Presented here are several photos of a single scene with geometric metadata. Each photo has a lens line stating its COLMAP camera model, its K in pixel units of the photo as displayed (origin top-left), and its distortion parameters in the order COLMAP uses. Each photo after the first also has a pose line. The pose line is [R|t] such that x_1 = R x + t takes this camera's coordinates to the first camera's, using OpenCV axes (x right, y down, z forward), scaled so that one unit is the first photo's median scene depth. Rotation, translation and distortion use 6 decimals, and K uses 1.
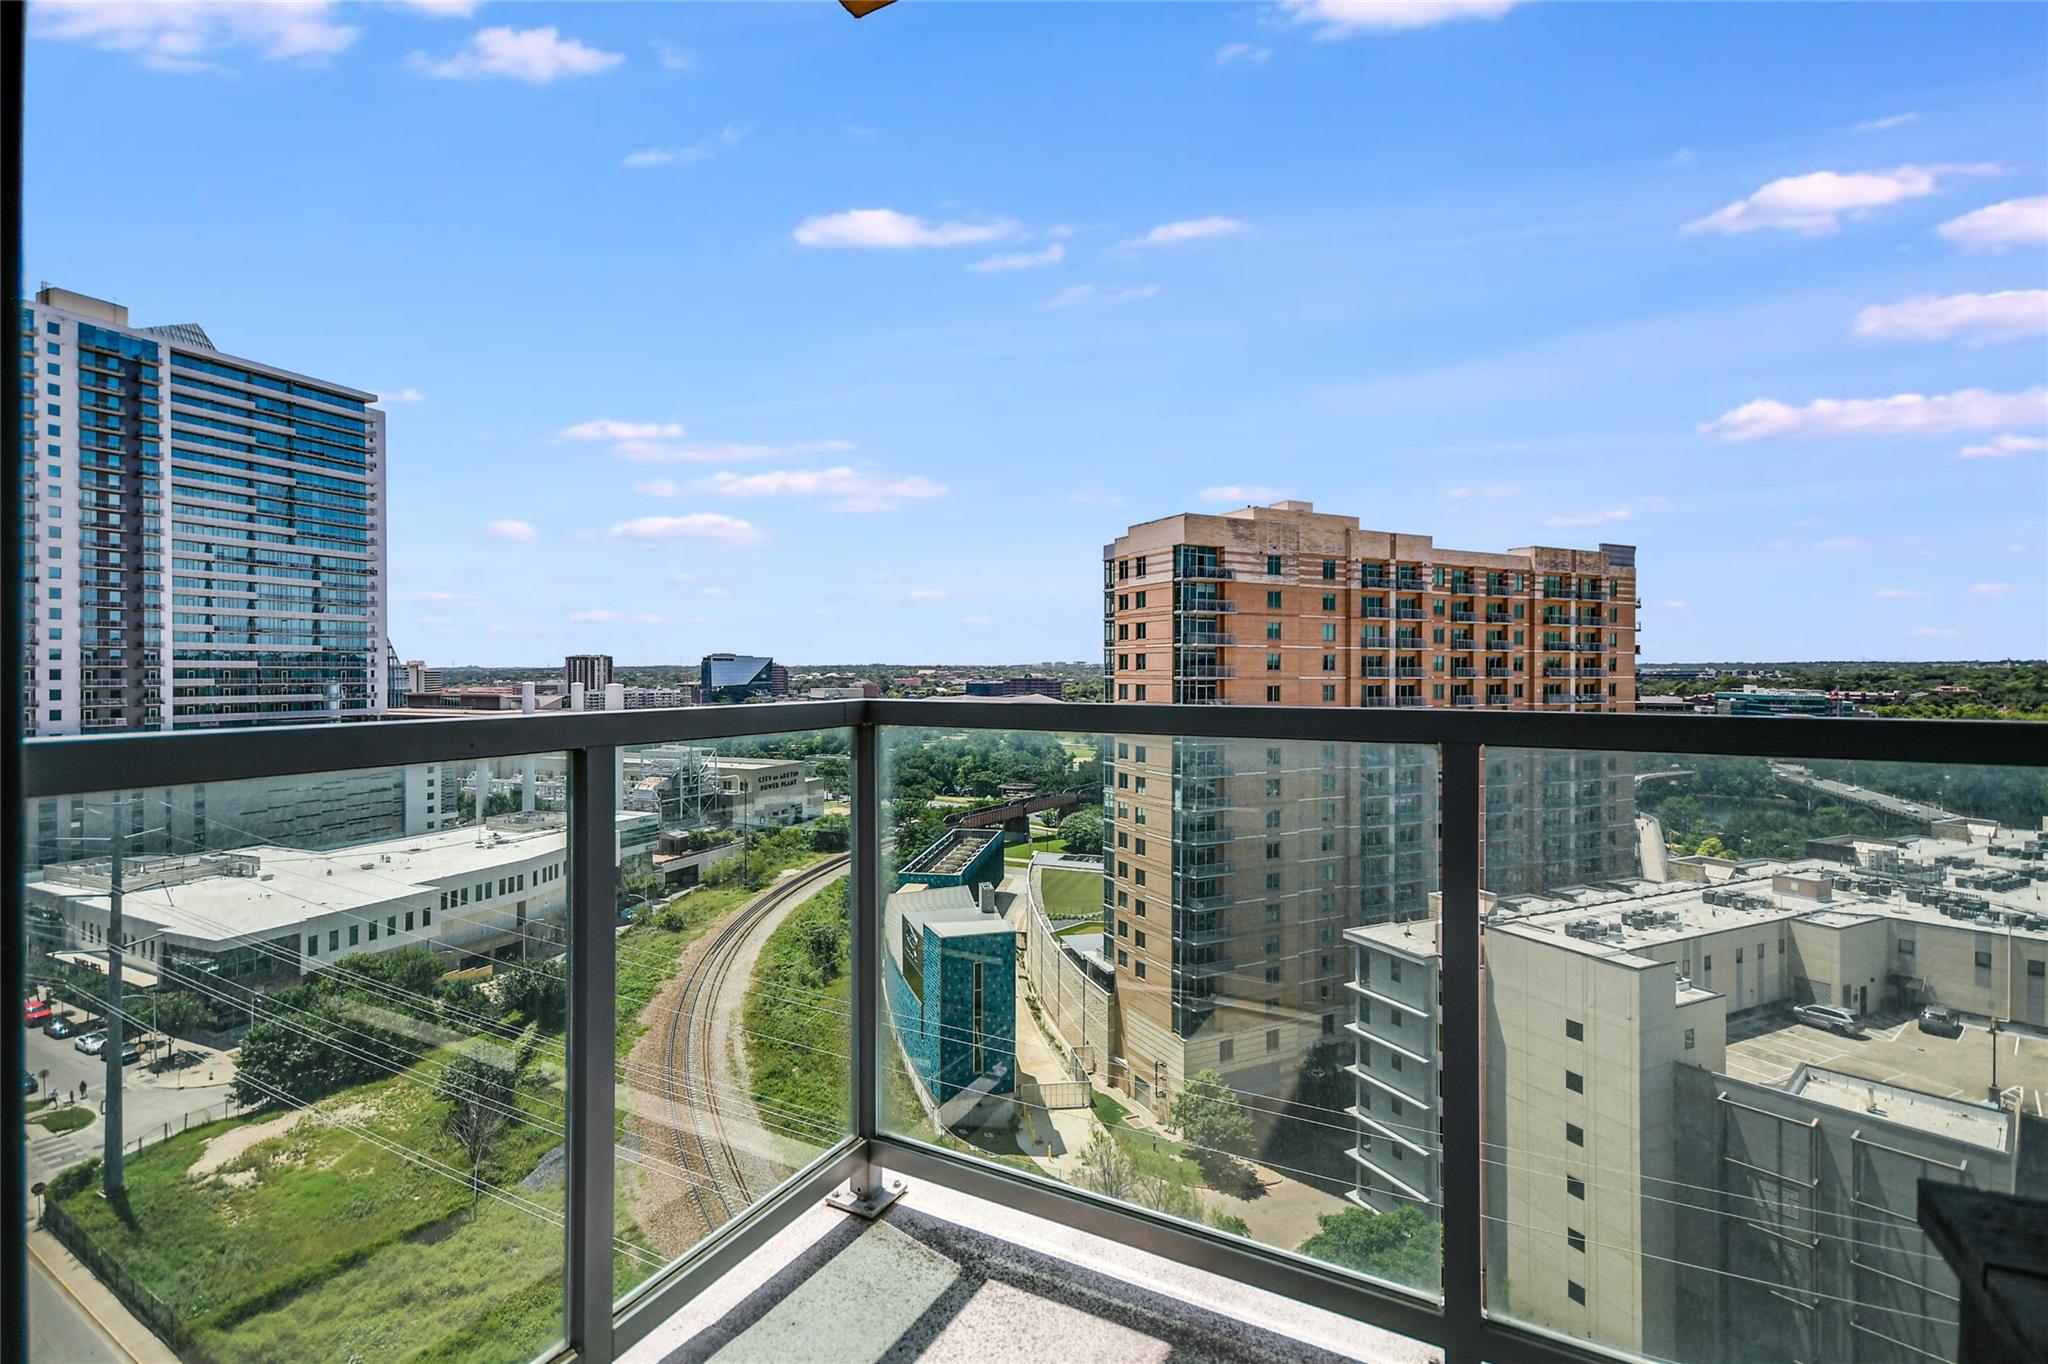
lens RADIAL K [[910.5, 0, 971.8], [0, 910.5, 685.1], [0, 0, 1]] dist [0.015547, -0.000854]
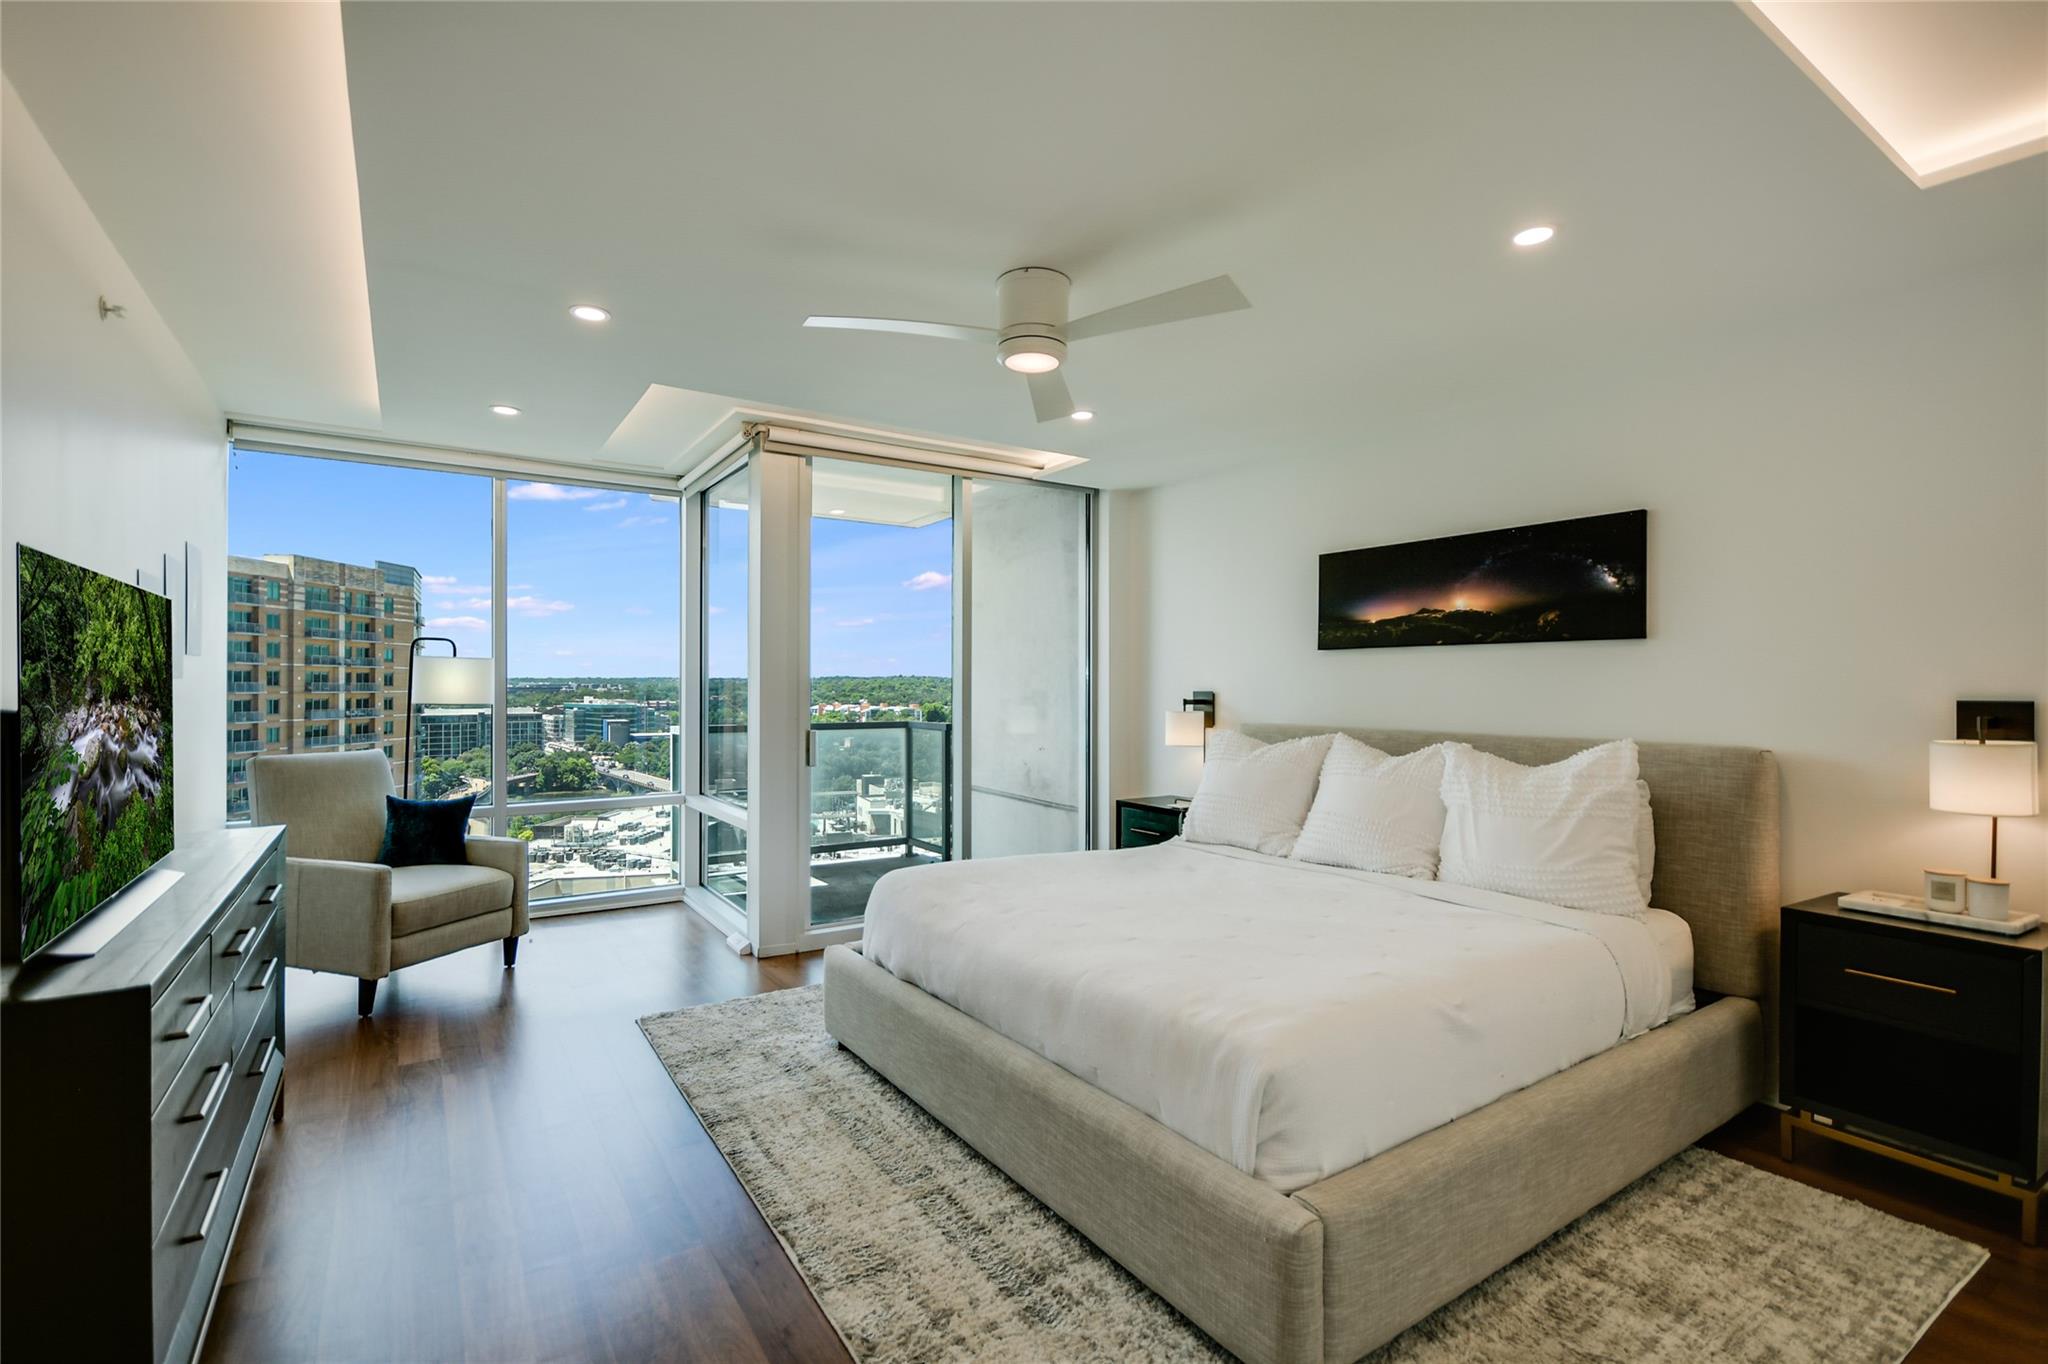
lens RADIAL K [[922.7, 0, 1012.8], [0, 922.7, 696.5], [0, 0, 1]] dist [0.014109, -0.007060]
pose [[0.488576, -0.011381, 0.872447, 0.135735], [0.012994, 0.999899, 0.005767, 0.000212], [-0.872424, 0.008519, 0.488675, -0.125837]]
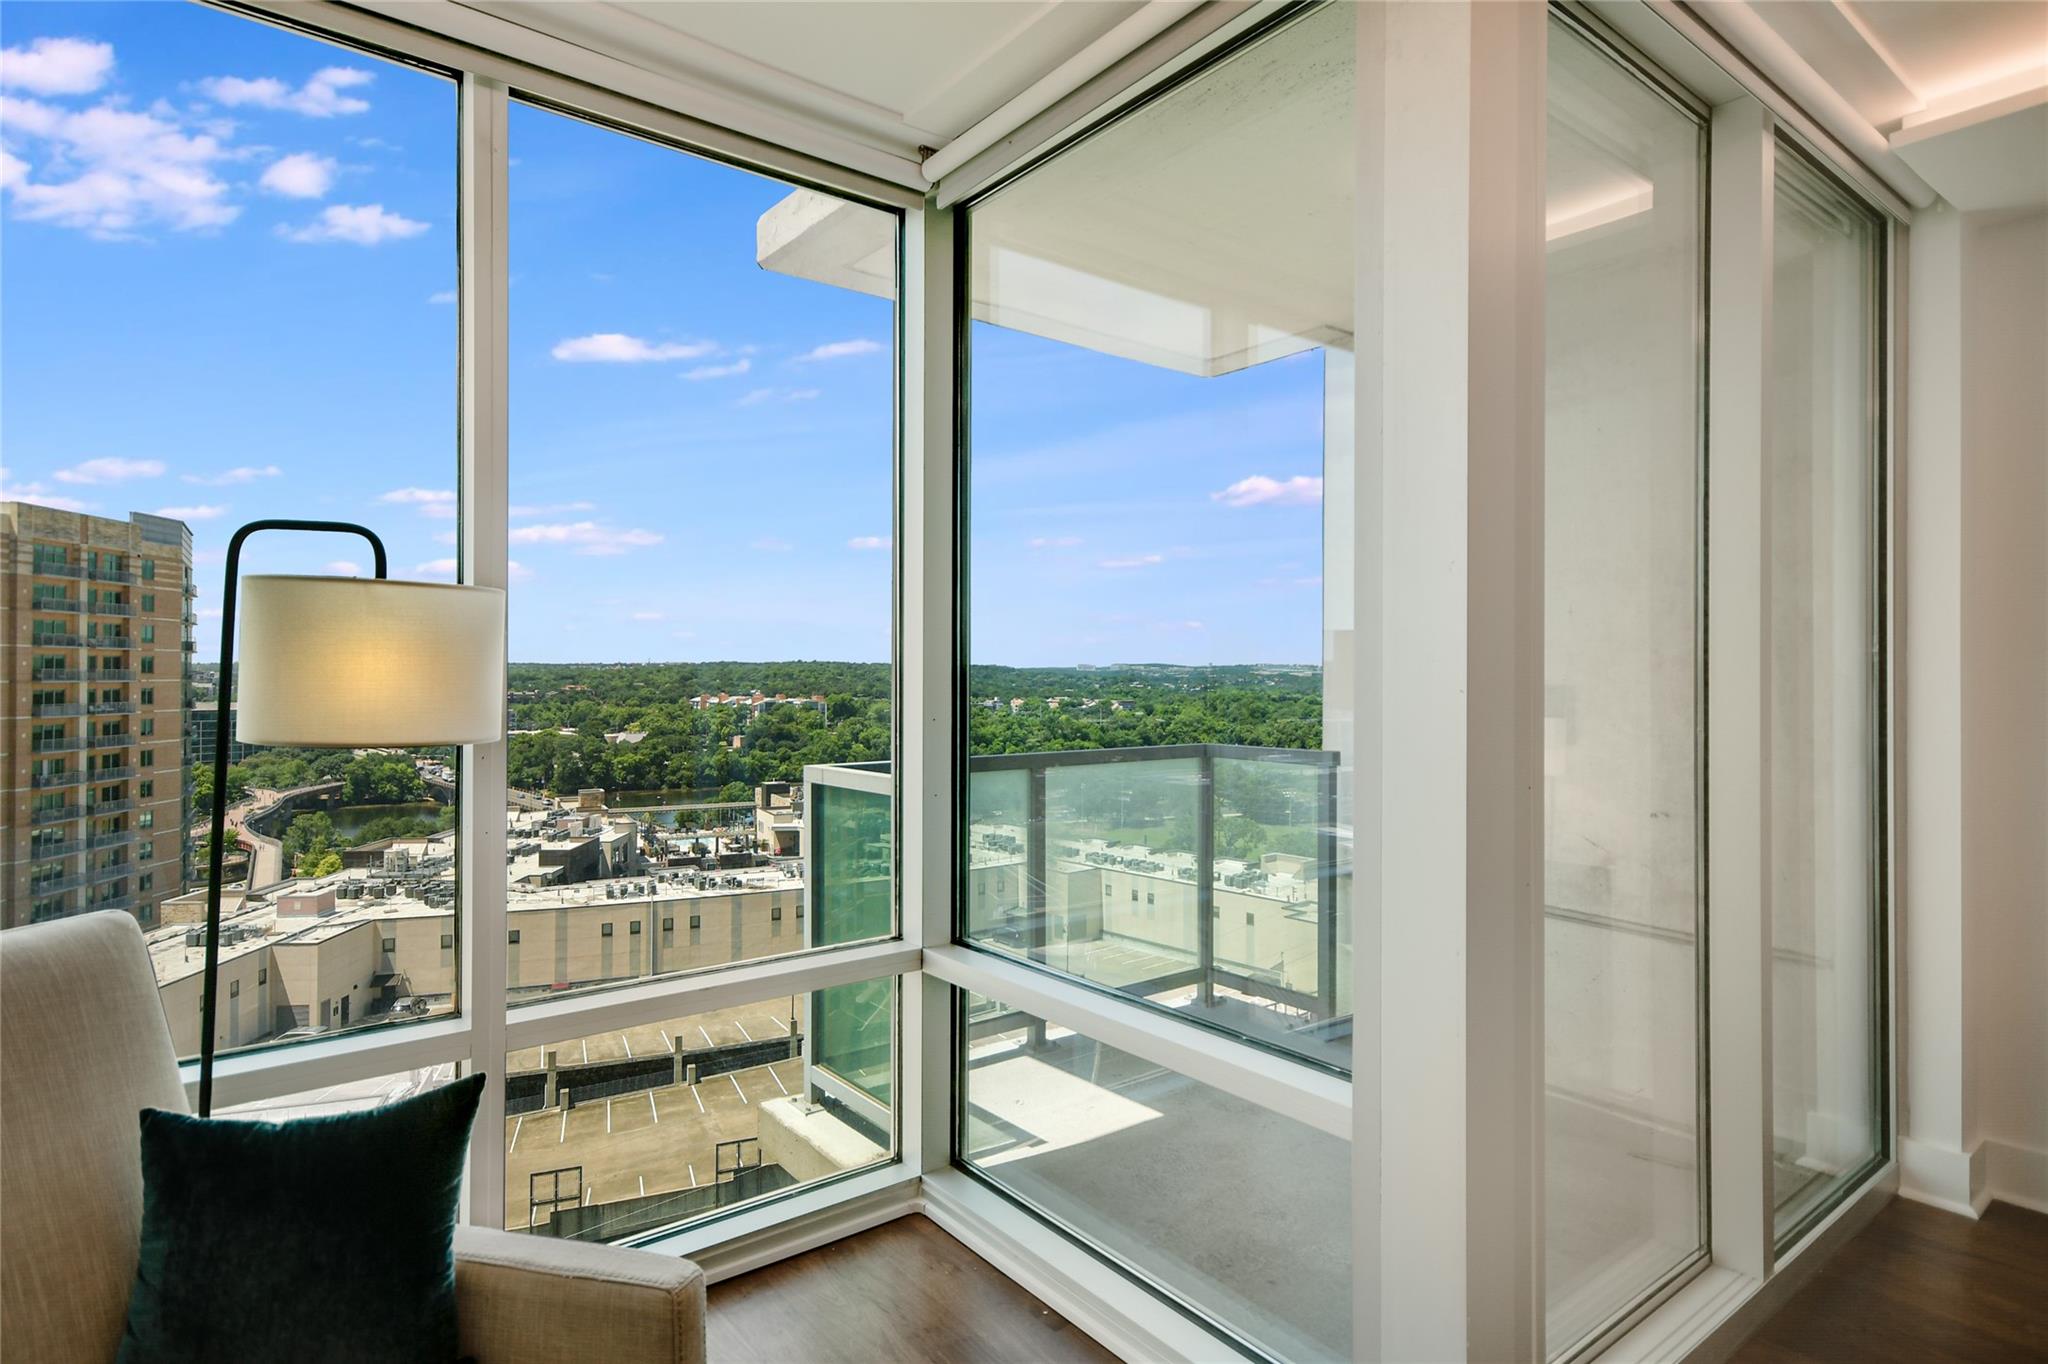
lens RADIAL K [[1074.7, 0, 1017.7], [0, 1074.7, 683.8], [0, 0, 1]] dist [0.003042, -0.001711]
pose [[0.410494, -0.009847, 0.911810, 0.157580], [0.012974, 0.999904, 0.004957, -0.000570], [-0.911771, 0.009795, 0.410582, -0.082580]]
